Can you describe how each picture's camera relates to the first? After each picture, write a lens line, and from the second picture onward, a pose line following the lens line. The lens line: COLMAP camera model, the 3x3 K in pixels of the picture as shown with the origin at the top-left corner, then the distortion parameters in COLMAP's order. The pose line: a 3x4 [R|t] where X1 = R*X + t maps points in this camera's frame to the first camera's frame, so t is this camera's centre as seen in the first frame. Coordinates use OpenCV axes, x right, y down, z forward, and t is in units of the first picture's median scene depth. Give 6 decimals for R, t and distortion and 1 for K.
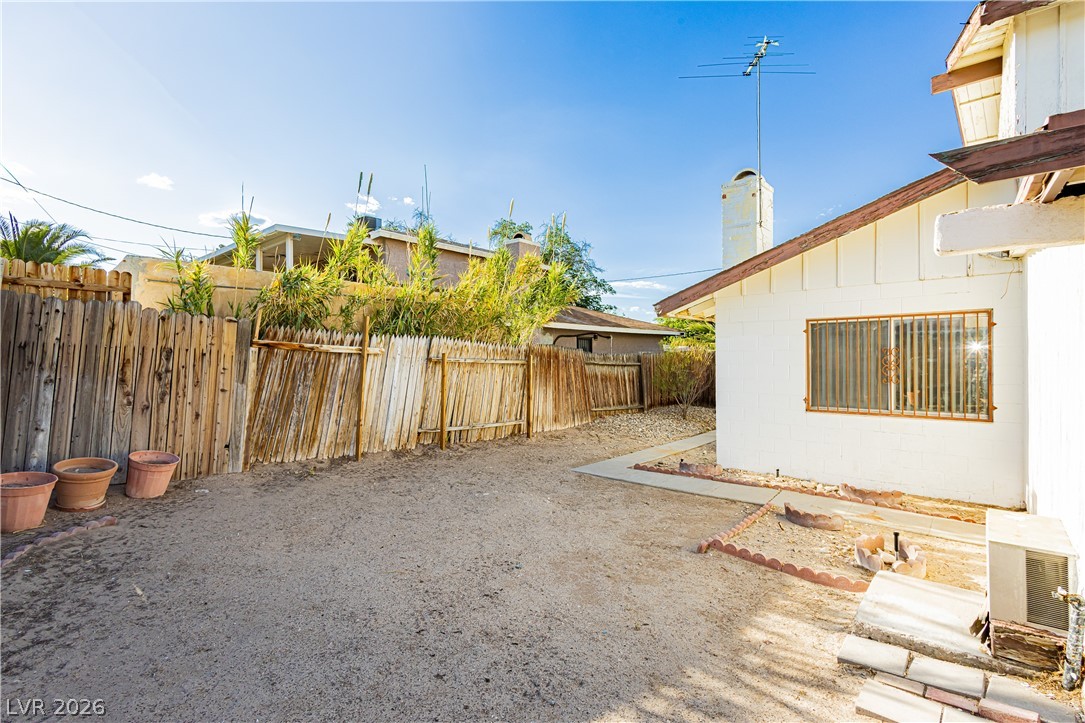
lens RADIAL K [[511.3, 0, 544.9], [0, 511.3, 354.8], [0, 0, 1]] dist [0.007941, 0.000003]
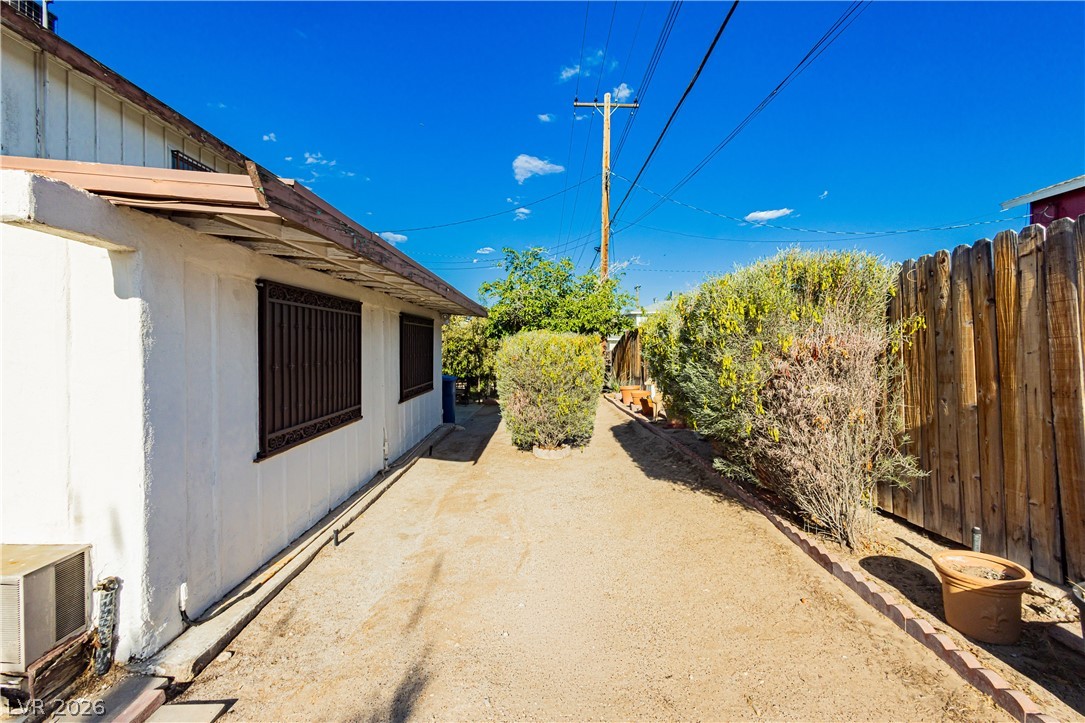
lens RADIAL K [[499.1, 0, 543.9], [0, 499.1, 349.0], [0, 0, 1]] dist [0.000061, -0.000015]
pose [[-0.674973, 0.001488, 0.737841, -0.214399], [0.002391, 0.999997, 0.000170, -0.003626], [-0.737838, 0.001879, -0.674975, 0.653991]]
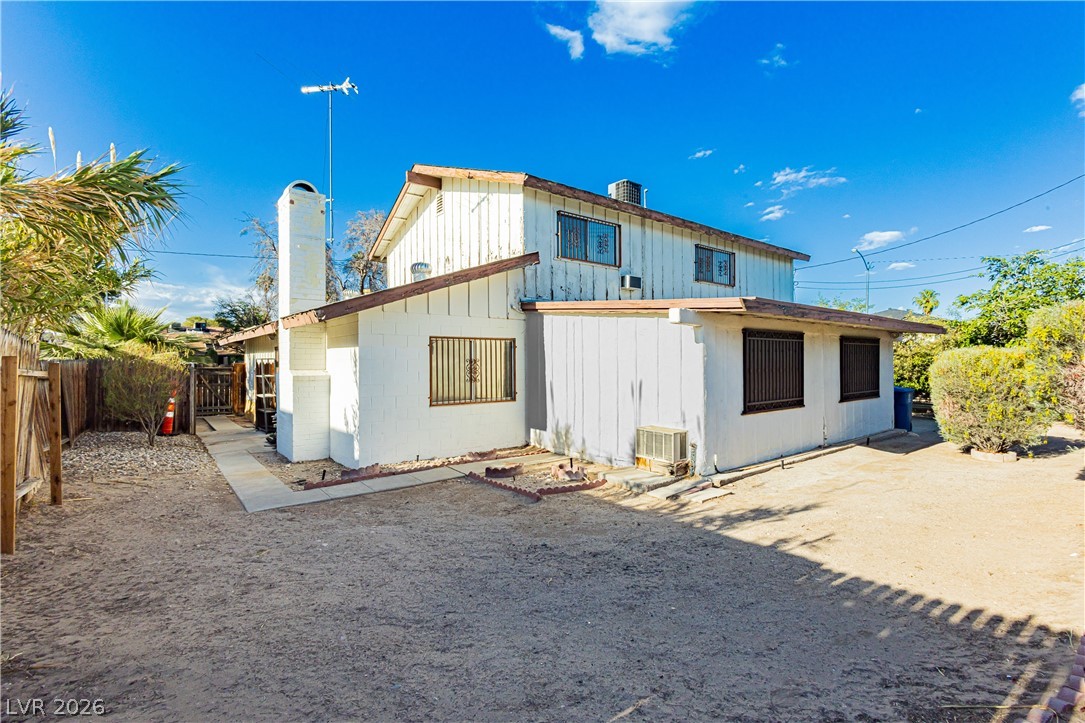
lens RADIAL K [[517.6, 0, 542.5], [0, 517.6, 361.5], [0, 0, 1]] dist [0.001618, 0.001006]
pose [[0.149626, 0.010136, 0.988691, -1.306209], [0.000112, 0.999947, -0.010268, 0.015023], [-0.988743, 0.001647, 0.149617, 0.895136]]
